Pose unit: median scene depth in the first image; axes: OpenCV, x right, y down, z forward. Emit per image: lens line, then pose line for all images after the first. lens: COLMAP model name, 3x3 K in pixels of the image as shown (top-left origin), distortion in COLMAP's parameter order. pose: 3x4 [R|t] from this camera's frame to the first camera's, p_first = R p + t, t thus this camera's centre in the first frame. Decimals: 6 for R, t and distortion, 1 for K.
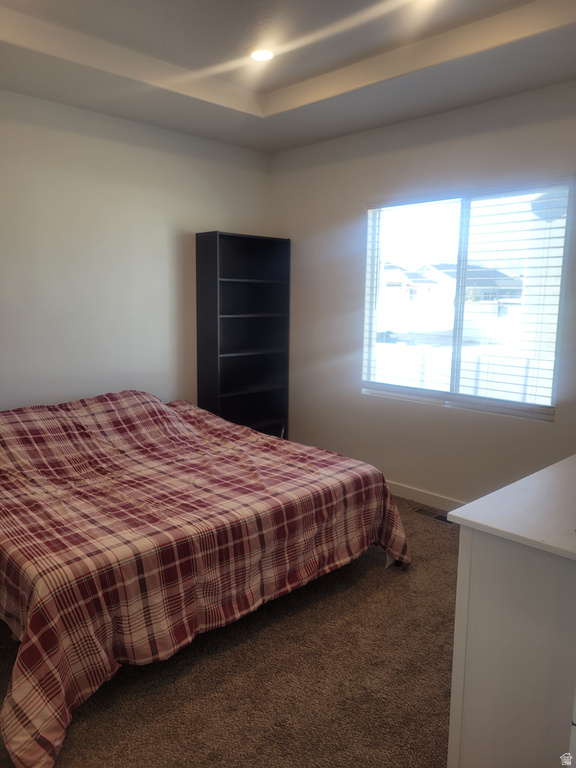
lens RADIAL K [[582.4, 0, 283.3], [0, 582.4, 385.9], [0, 0, 1]] dist [0.031844, -0.000271]
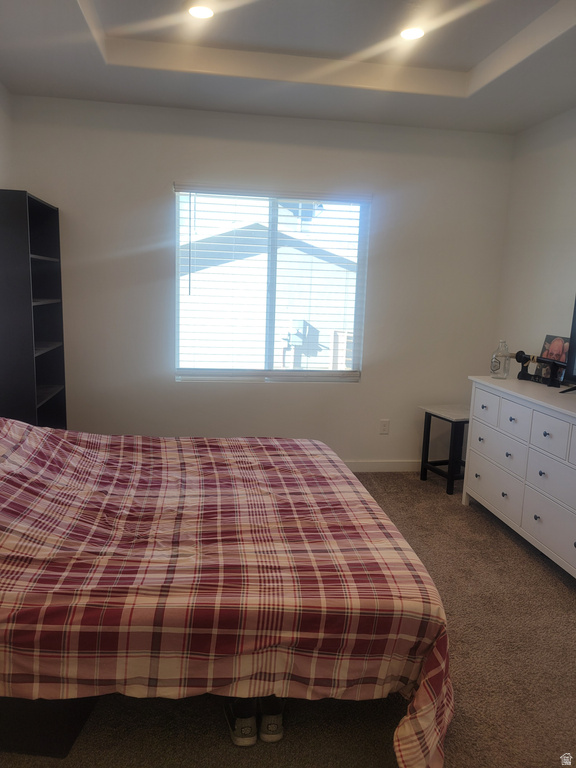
lens RADIAL K [[582.4, 0, 282.9], [0, 582.4, 382.7], [0, 0, 1]] dist [0.031844, -0.000271]
pose [[0.590504, -0.124832, 0.797322, -0.810829], [0.097455, 0.991765, 0.083098, -0.073644], [-0.801129, 0.028634, 0.597807, 0.416839]]
